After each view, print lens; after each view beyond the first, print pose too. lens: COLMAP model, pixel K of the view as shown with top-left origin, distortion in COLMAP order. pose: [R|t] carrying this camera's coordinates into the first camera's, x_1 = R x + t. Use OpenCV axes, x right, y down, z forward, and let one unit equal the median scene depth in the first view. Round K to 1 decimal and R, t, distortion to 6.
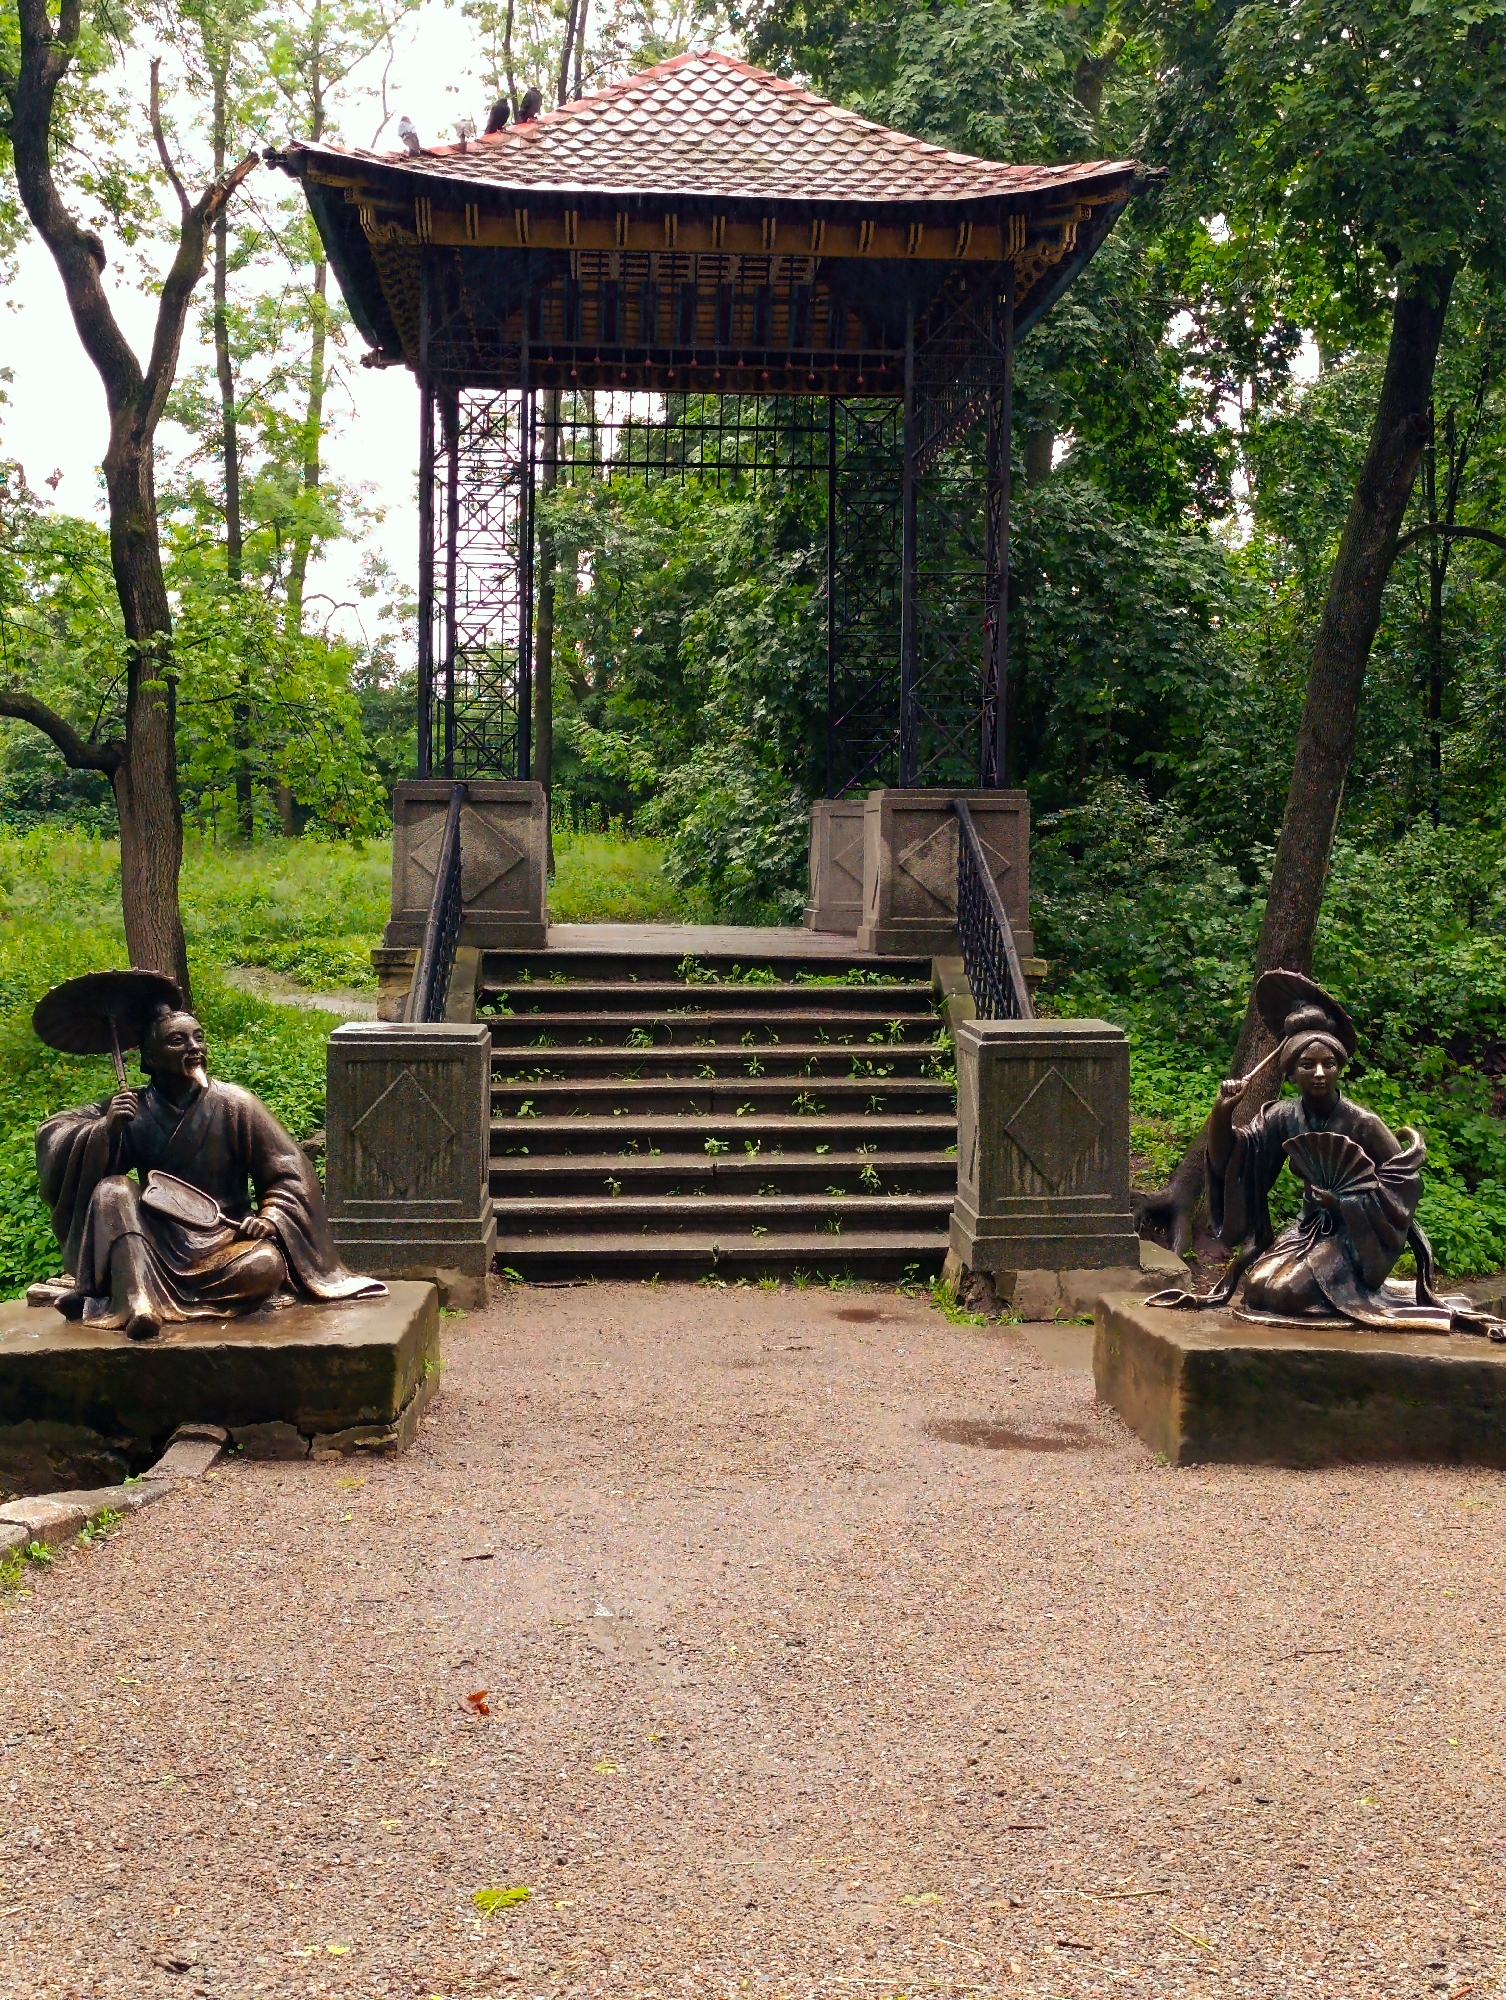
lens RADIAL K [[2679.4, 0, 749.7], [0, 2679.4, 1001.3], [0, 0, 1]] dist [0.127591, 0.000000]
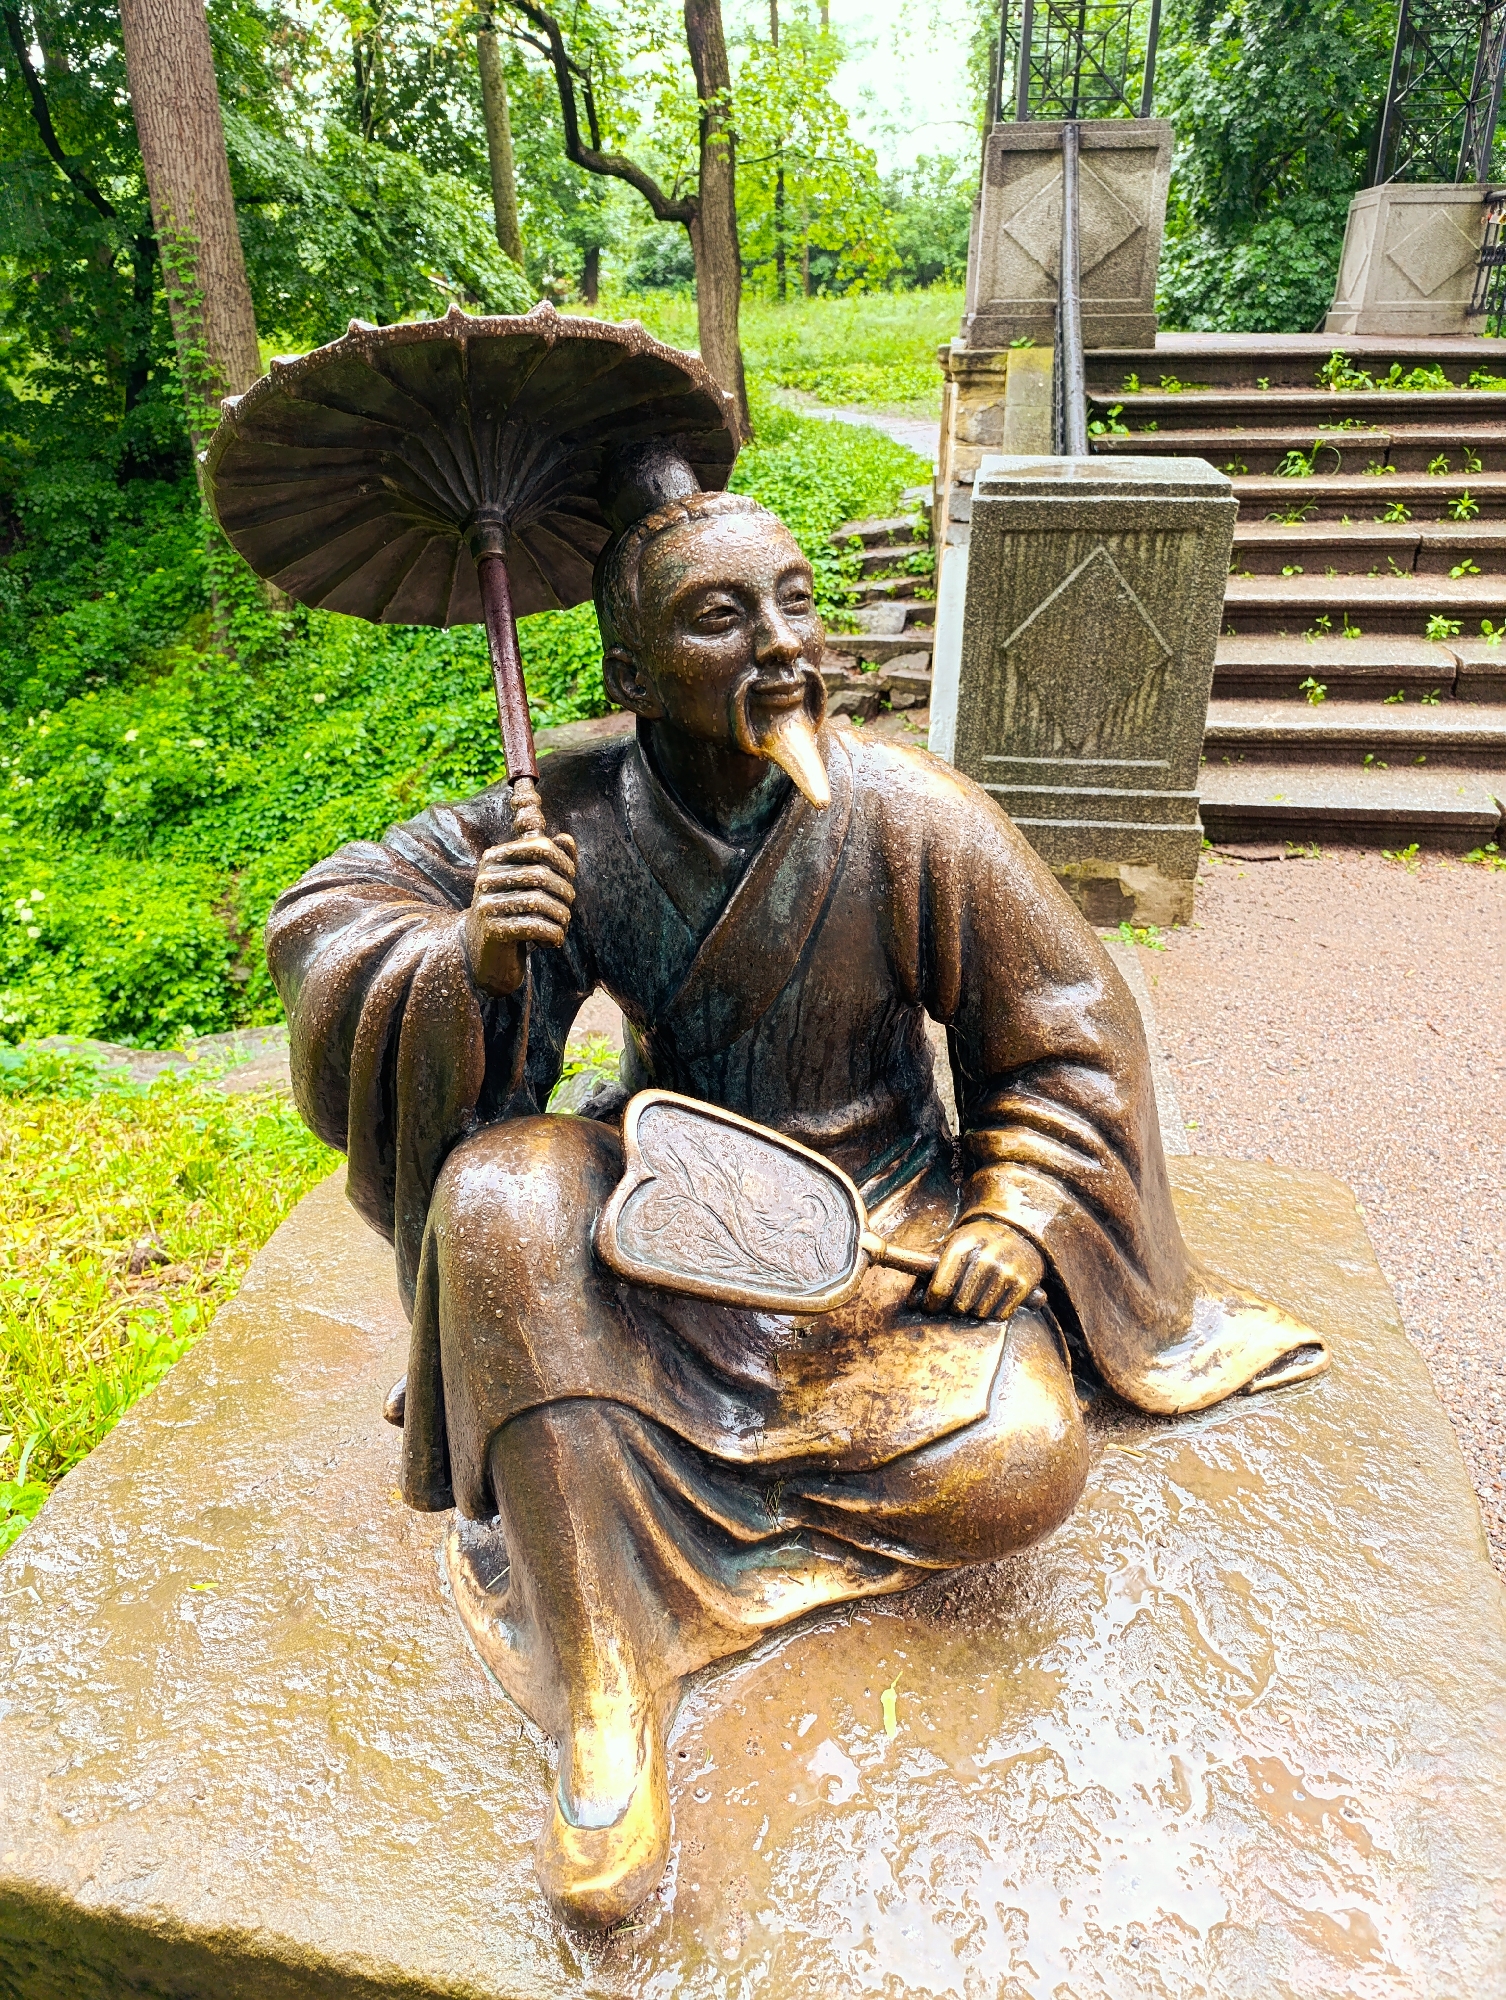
lens RADIAL K [[1465.9, 0, 727.7], [0, 1465.9, 1065.0], [0, 0, 1]] dist [-0.000695, -0.010306]
pose [[0.976468, 0.075917, -0.201859, -0.047623], [0.012888, 0.913778, 0.406009, -0.000955], [0.215278, -0.399057, 0.891296, 0.227336]]
